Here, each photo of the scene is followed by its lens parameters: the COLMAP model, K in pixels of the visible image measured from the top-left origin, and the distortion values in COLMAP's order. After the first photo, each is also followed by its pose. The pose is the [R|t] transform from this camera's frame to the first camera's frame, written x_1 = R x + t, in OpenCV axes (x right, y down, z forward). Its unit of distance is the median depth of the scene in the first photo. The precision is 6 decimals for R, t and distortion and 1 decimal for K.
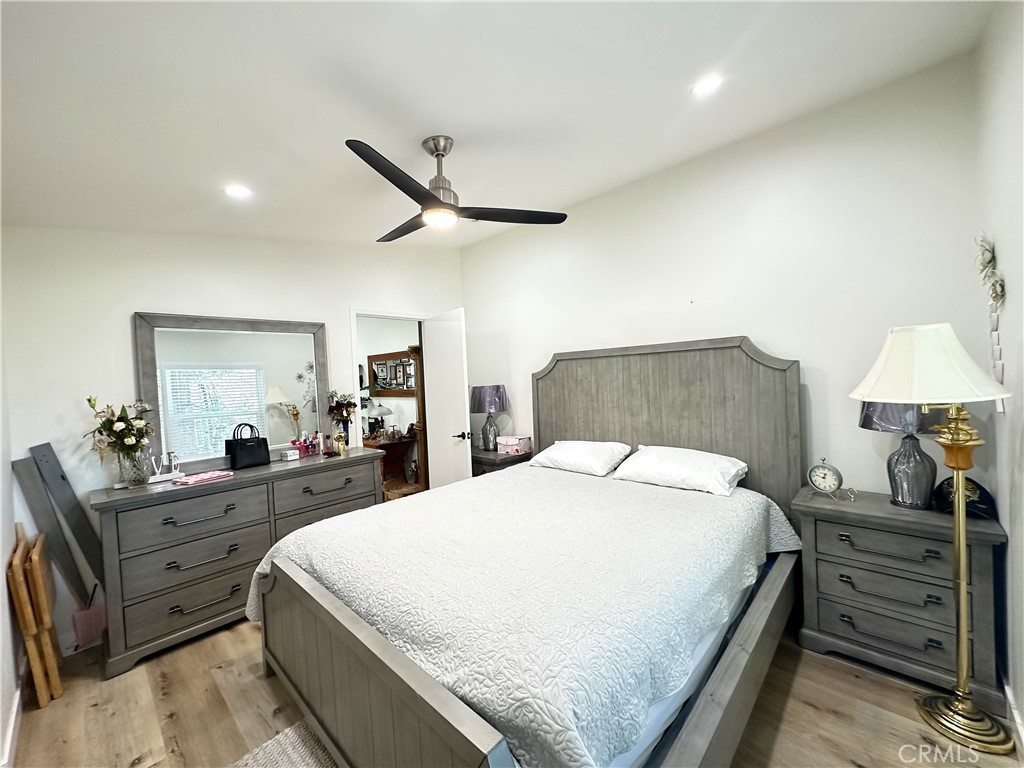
lens RADIAL K [[410.3, 0, 511.2], [0, 410.3, 384.7], [0, 0, 1]] dist [-0.000066, 0.000039]
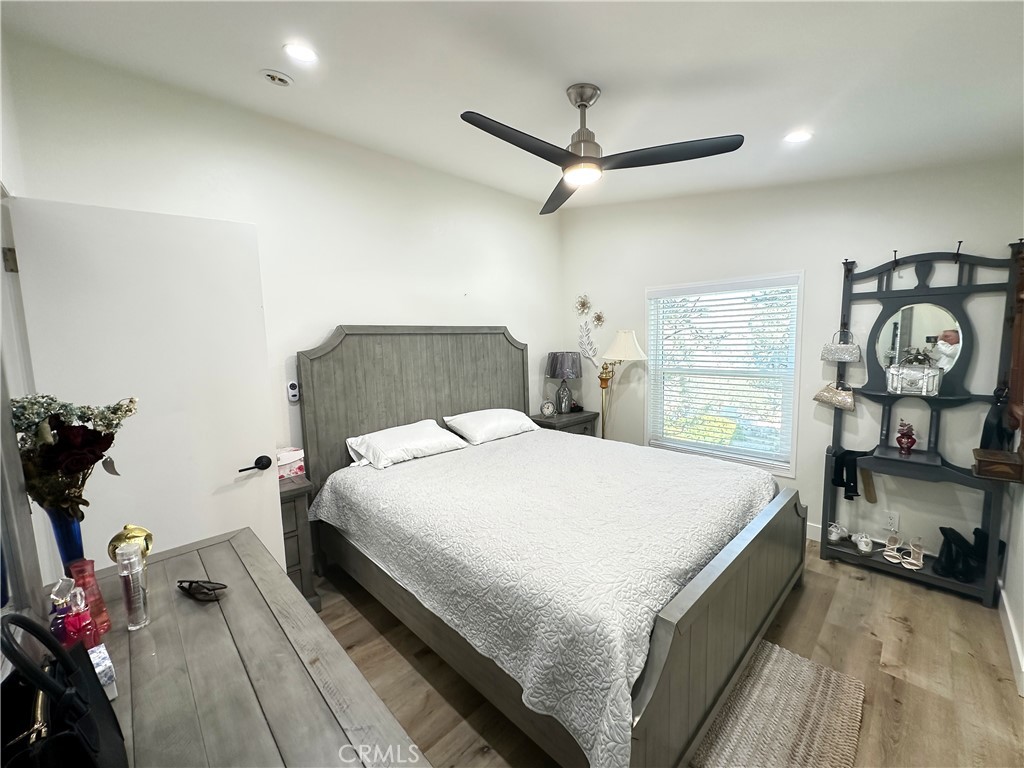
lens RADIAL K [[410.3, 0, 512.1], [0, 410.3, 385.3], [0, 0, 1]] dist [-0.000066, 0.000039]
pose [[0.045940, -0.060530, 0.997109, -0.753095], [0.050551, 0.997024, 0.058196, 0.007560], [-0.997664, 0.047731, 0.048863, 0.748270]]
